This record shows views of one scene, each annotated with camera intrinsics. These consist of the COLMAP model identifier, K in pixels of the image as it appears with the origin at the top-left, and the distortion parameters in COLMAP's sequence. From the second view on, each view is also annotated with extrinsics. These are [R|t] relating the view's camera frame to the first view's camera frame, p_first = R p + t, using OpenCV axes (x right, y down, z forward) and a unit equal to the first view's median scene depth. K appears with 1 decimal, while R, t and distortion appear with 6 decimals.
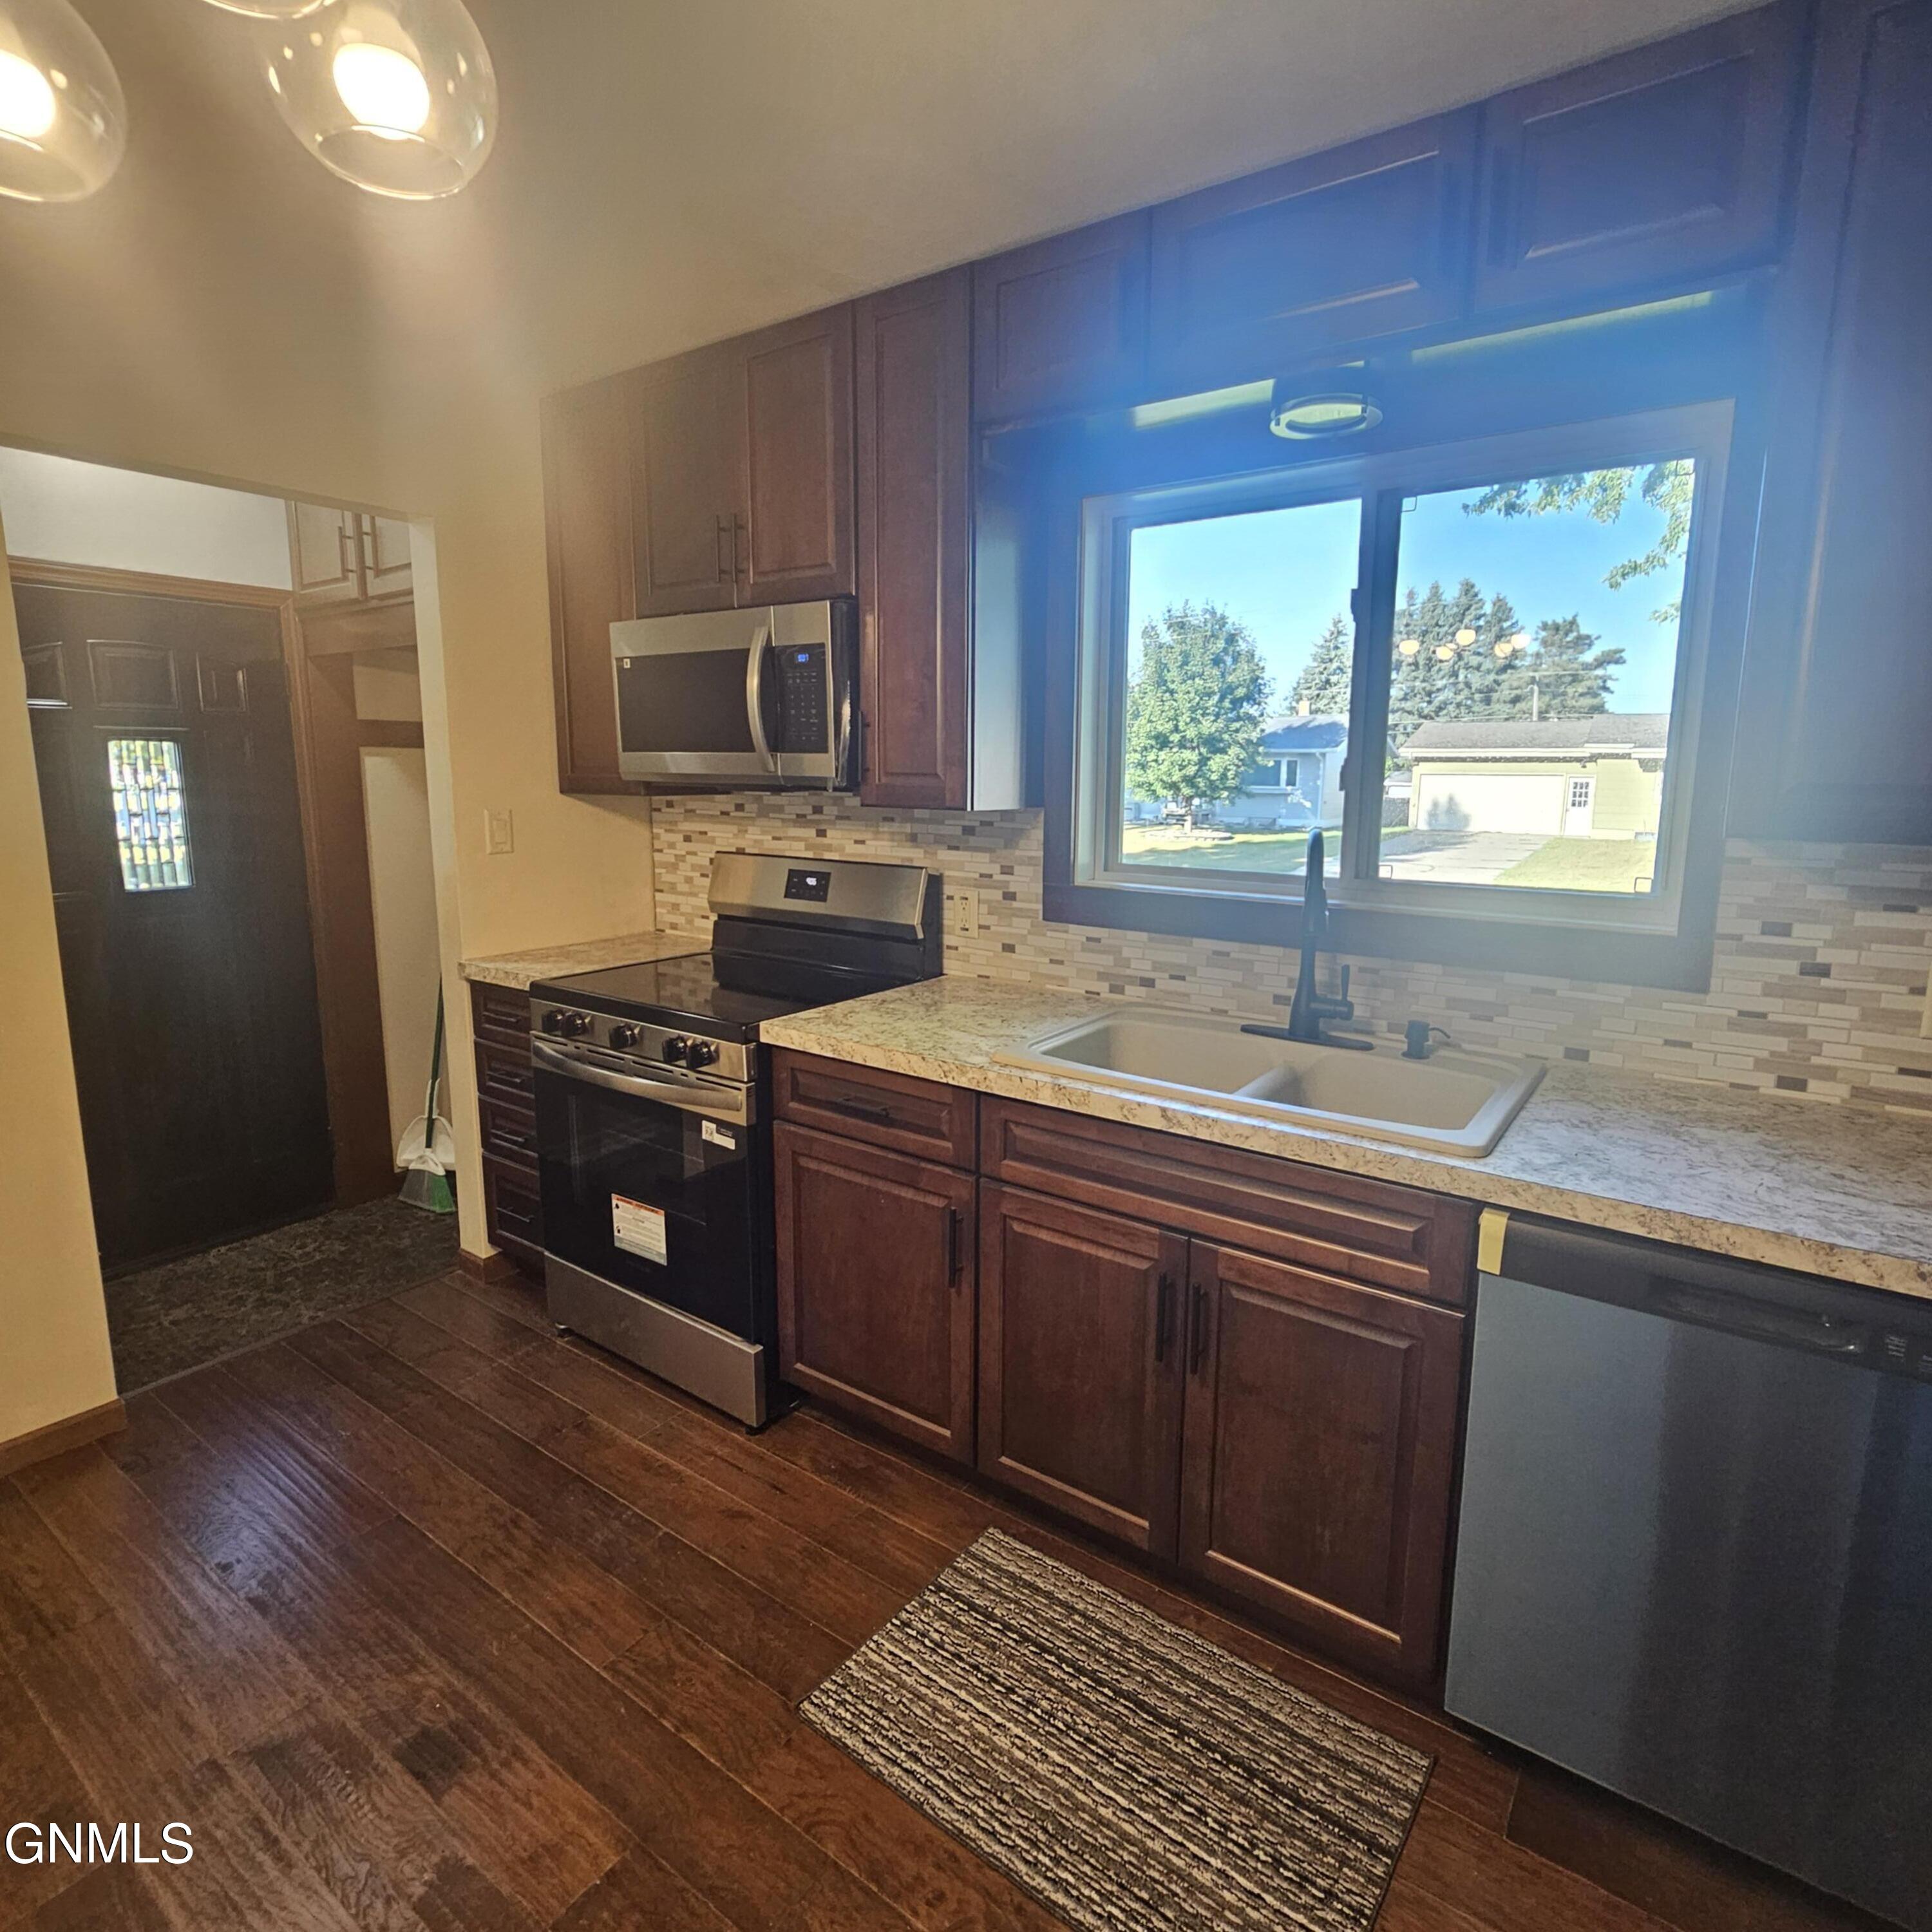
lens RADIAL K [[1070.7, 0, 978.4], [0, 1070.7, 959.3], [0, 0, 1]] dist [-0.005991, 0.002598]
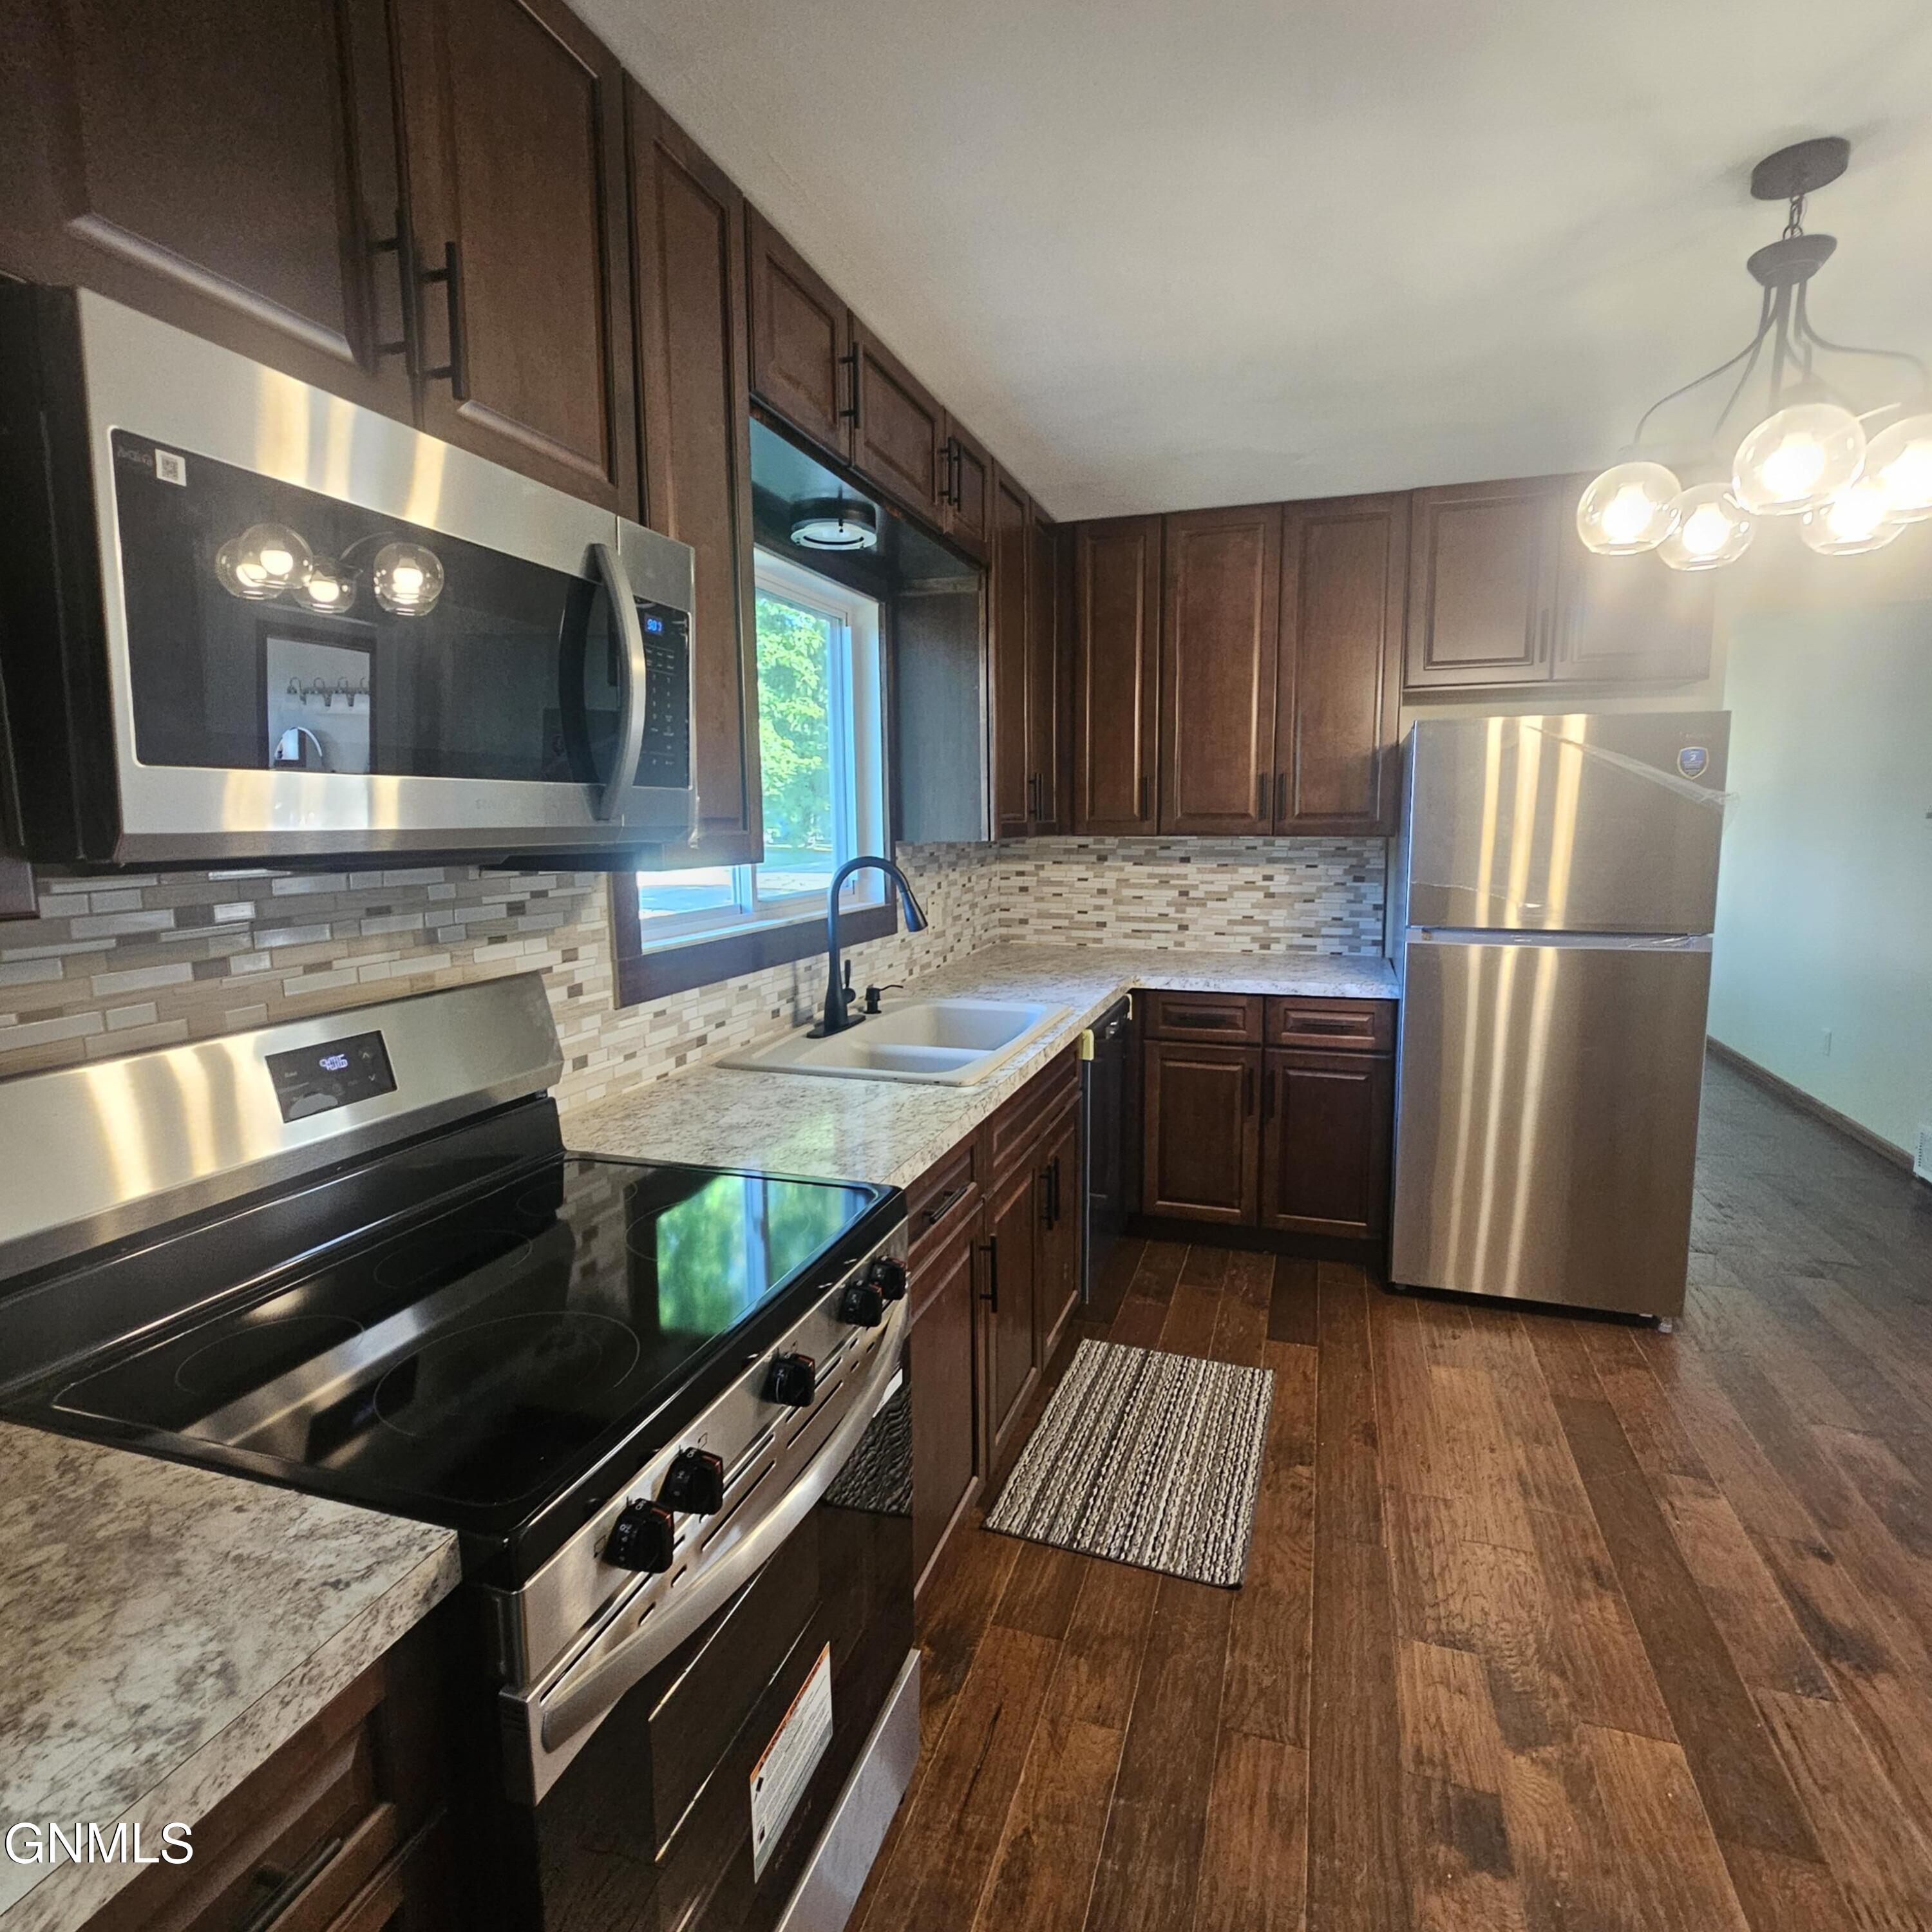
lens RADIAL K [[1070.7, 0, 977.6], [0, 1070.7, 959.9], [0, 0, 1]] dist [-0.005991, 0.002598]
pose [[-0.309369, -0.140290, 0.940537, -0.760634], [0.158959, 0.967512, 0.196600, -0.185977], [-0.937562, 0.210329, -0.277018, 0.993460]]
